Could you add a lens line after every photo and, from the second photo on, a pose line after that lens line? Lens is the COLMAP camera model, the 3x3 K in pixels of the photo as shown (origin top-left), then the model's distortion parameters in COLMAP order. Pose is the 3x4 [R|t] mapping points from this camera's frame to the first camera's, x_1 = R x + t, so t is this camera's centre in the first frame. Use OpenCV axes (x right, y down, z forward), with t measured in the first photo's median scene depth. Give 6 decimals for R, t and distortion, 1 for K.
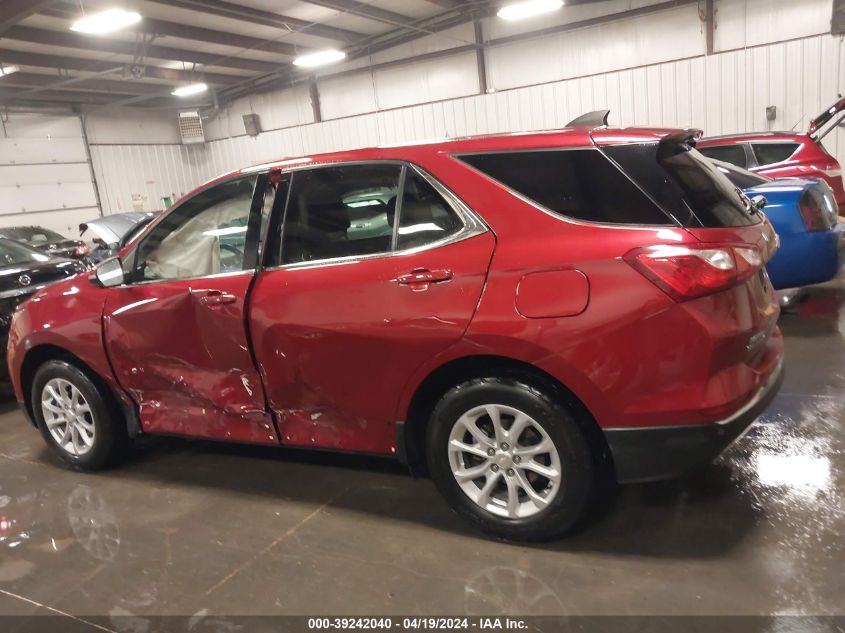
lens RADIAL K [[669.4, 0, 419.9], [0, 669.4, 318.8], [0, 0, 1]] dist [0.014297, -0.006713]
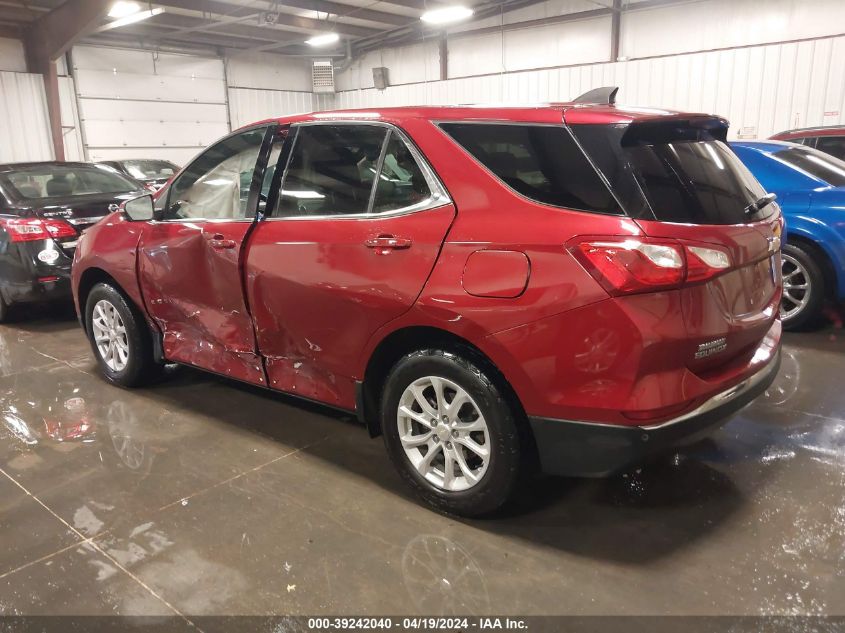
lens RADIAL K [[669.4, 0, 424.9], [0, 669.4, 319.2], [0, 0, 1]] dist [0.014297, -0.006713]
pose [[0.977581, 0.127547, -0.167531, 0.168292], [-0.118212, 0.990885, 0.064604, -0.013492], [0.174244, -0.043351, 0.983748, 0.008019]]
